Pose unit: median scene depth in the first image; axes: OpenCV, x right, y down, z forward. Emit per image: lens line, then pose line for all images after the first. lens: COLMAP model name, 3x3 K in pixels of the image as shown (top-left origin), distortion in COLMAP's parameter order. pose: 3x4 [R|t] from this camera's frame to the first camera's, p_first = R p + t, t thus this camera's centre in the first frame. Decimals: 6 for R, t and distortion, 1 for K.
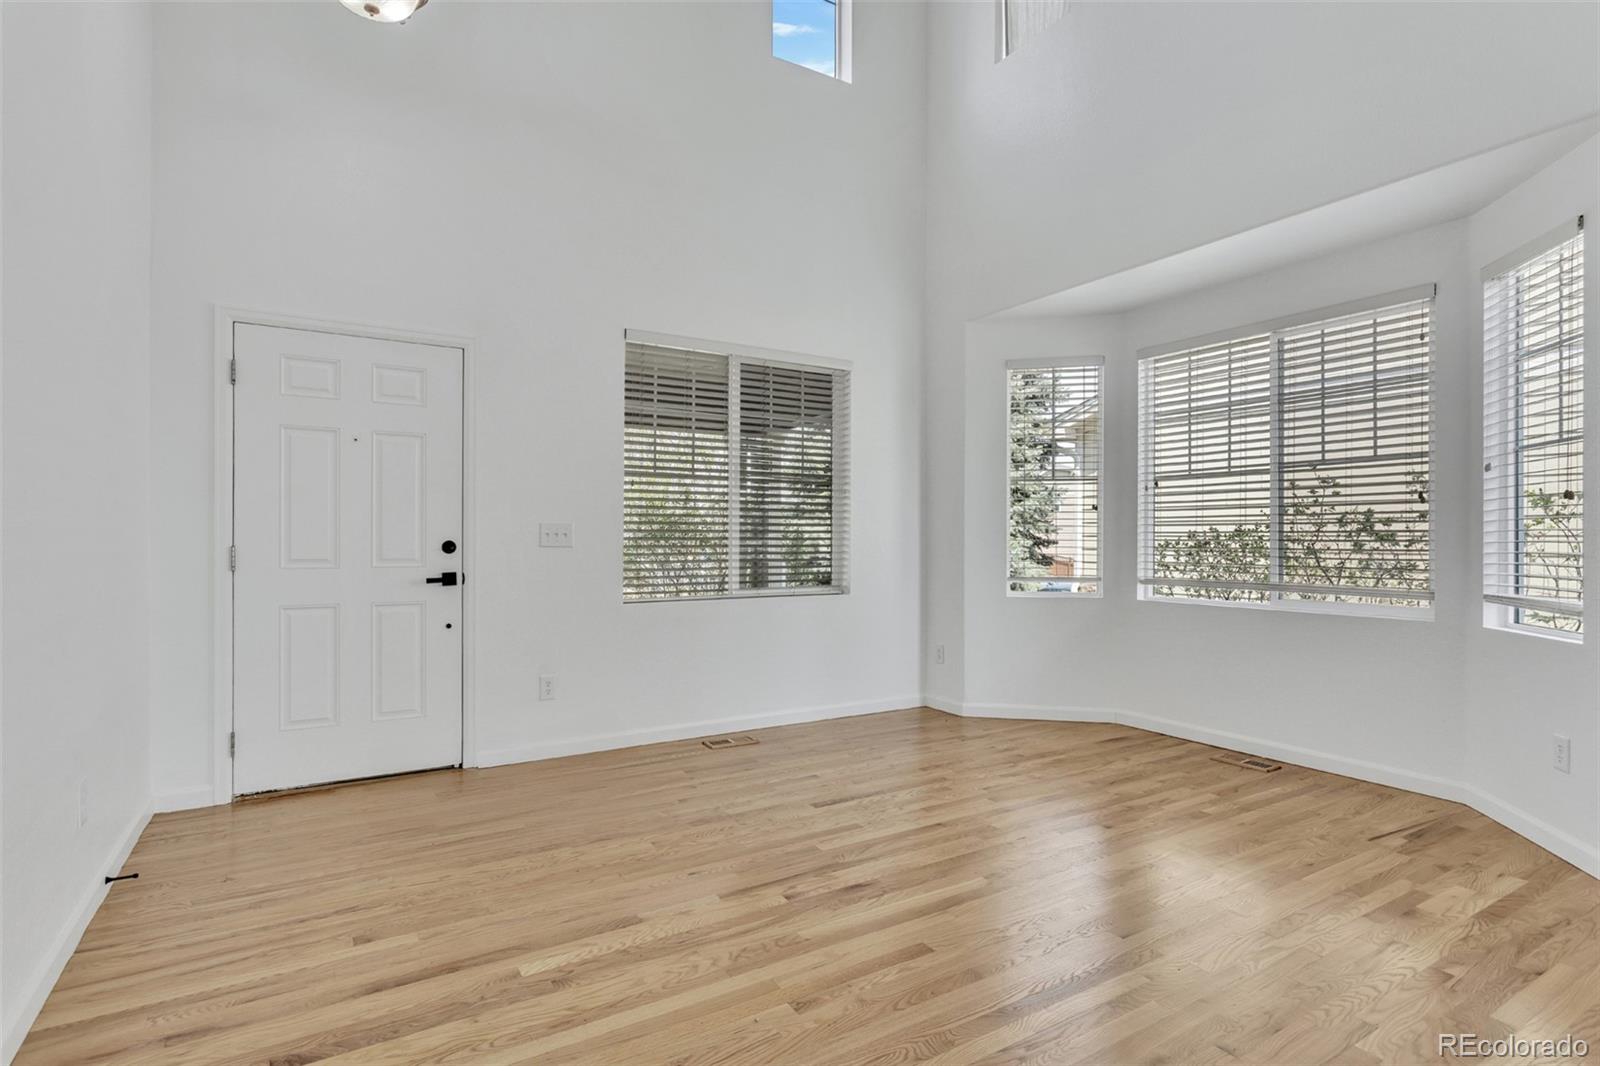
lens RADIAL K [[814.5, 0, 799.6], [0, 814.5, 532.8], [0, 0, 1]] dist [-0.006927, 0.004667]
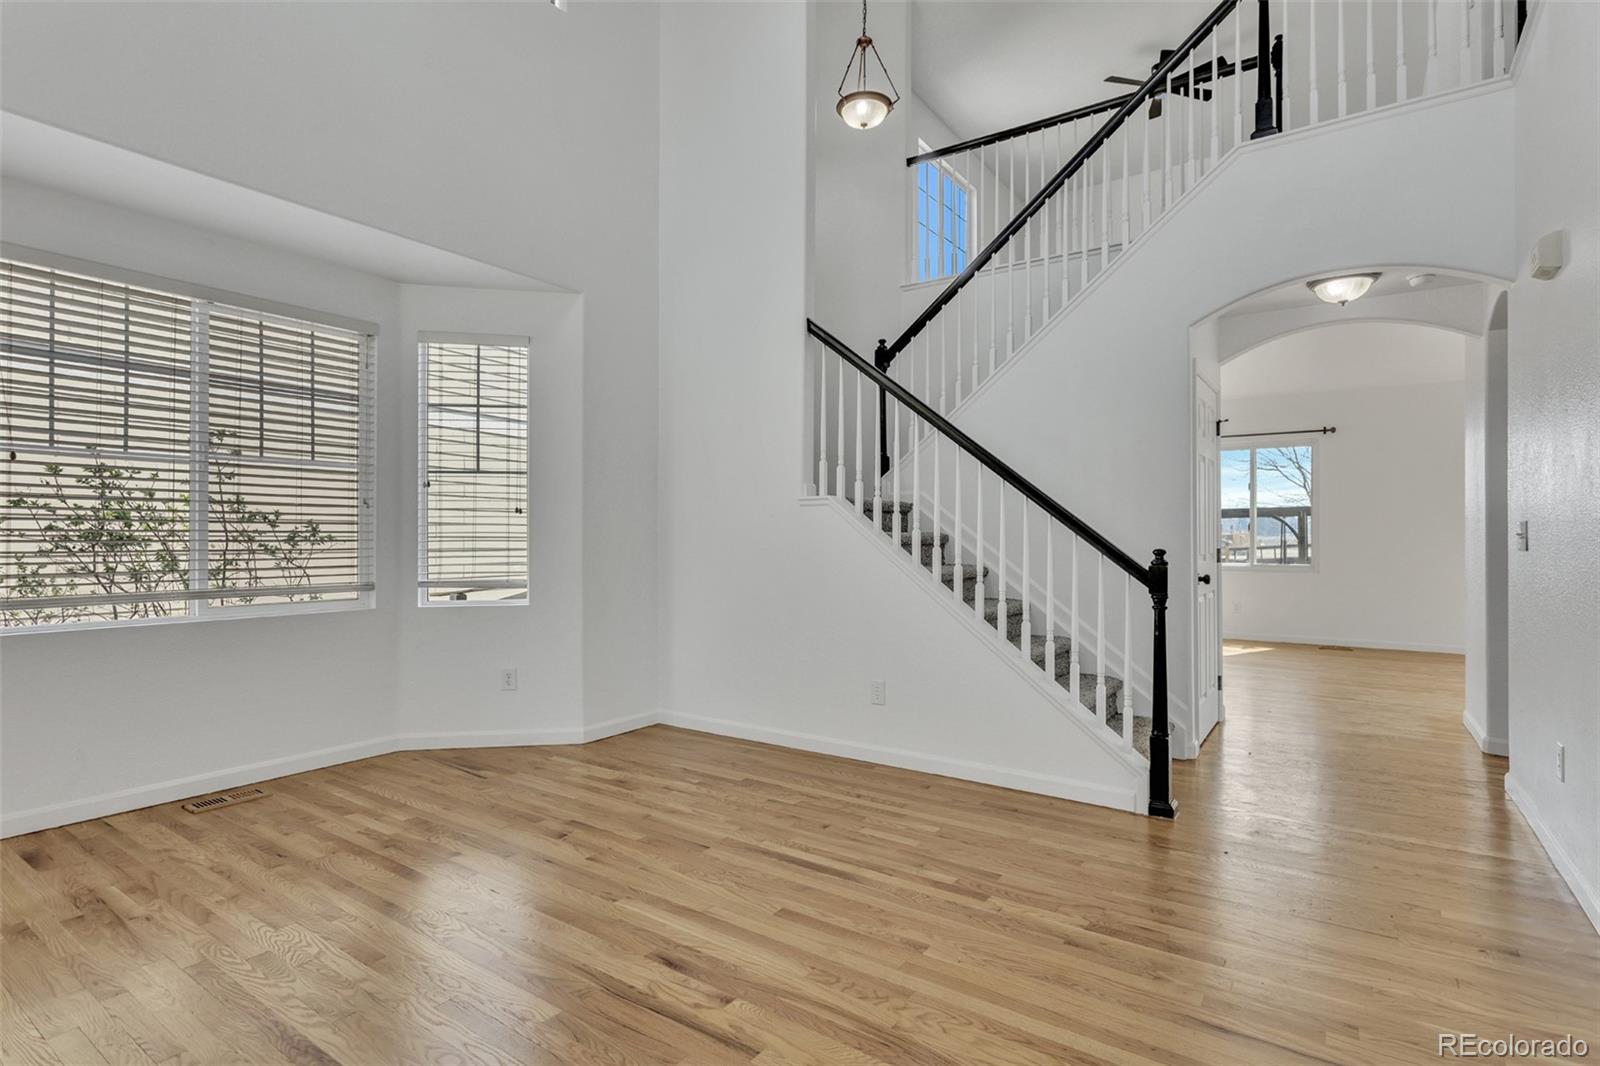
lens RADIAL K [[814.5, 0, 793.9], [0, 814.5, 536.7], [0, 0, 1]] dist [-0.006927, 0.004667]
pose [[-0.417213, 0.000310, 0.908809, -0.563674], [-0.006516, 0.999973, -0.003333, 0.003940], [-0.908785, -0.007312, -0.417200, 0.956033]]
